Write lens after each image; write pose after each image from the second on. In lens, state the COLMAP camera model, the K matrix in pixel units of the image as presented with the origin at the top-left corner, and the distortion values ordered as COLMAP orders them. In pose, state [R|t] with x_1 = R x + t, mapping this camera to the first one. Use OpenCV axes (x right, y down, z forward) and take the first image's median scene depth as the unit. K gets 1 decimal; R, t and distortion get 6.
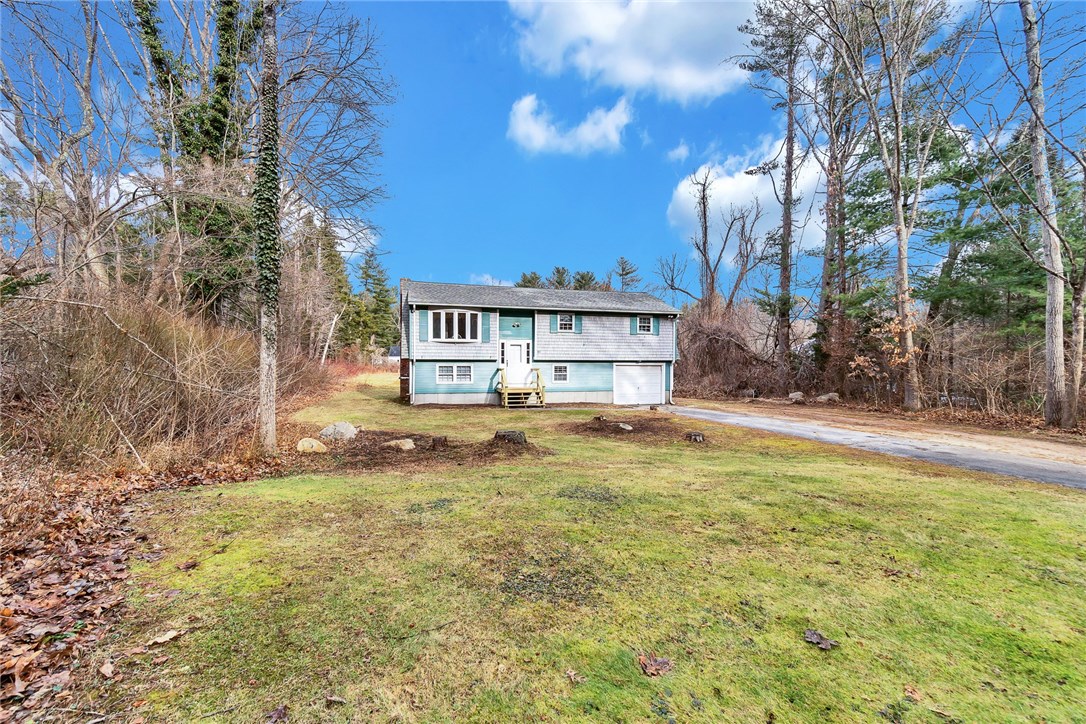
lens RADIAL K [[483.8, 0, 541.3], [0, 483.8, 368.6], [0, 0, 1]] dist [0.007744, -0.000836]
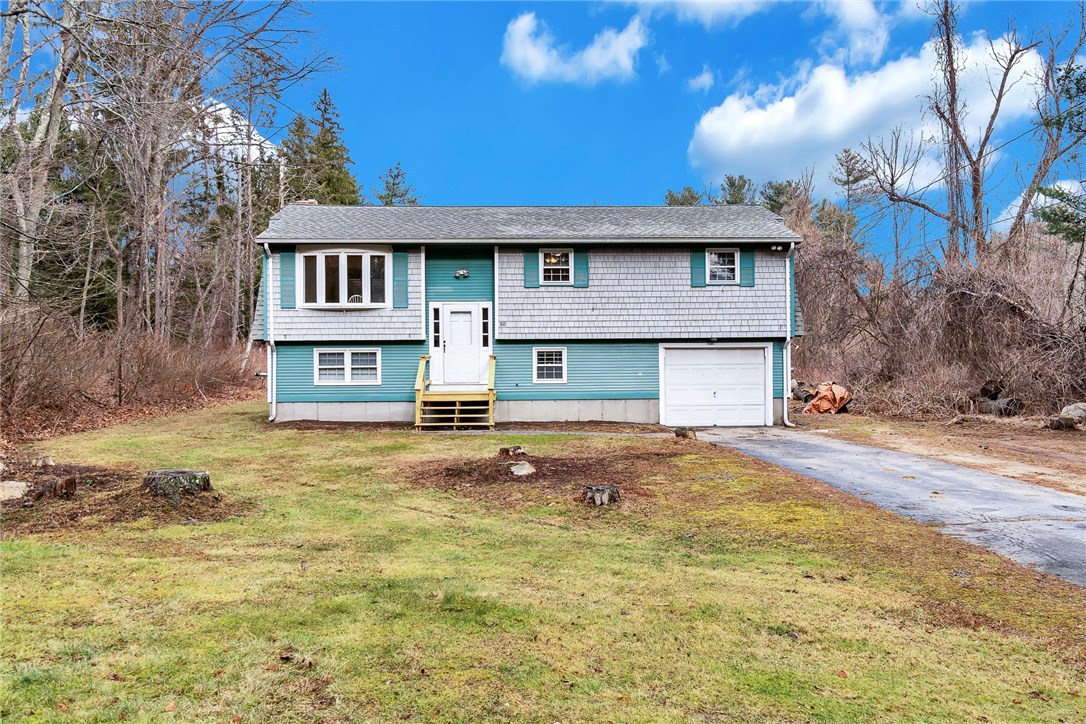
lens RADIAL K [[845.9, 0, 543.1], [0, 845.9, 359.7], [0, 0, 1]] dist [-0.005390, -0.002362]
pose [[0.970294, -0.009257, -0.241752, 0.258937], [0.007741, 0.999944, -0.007220, 0.011074], [0.241805, 0.005134, 0.970311, 0.112896]]
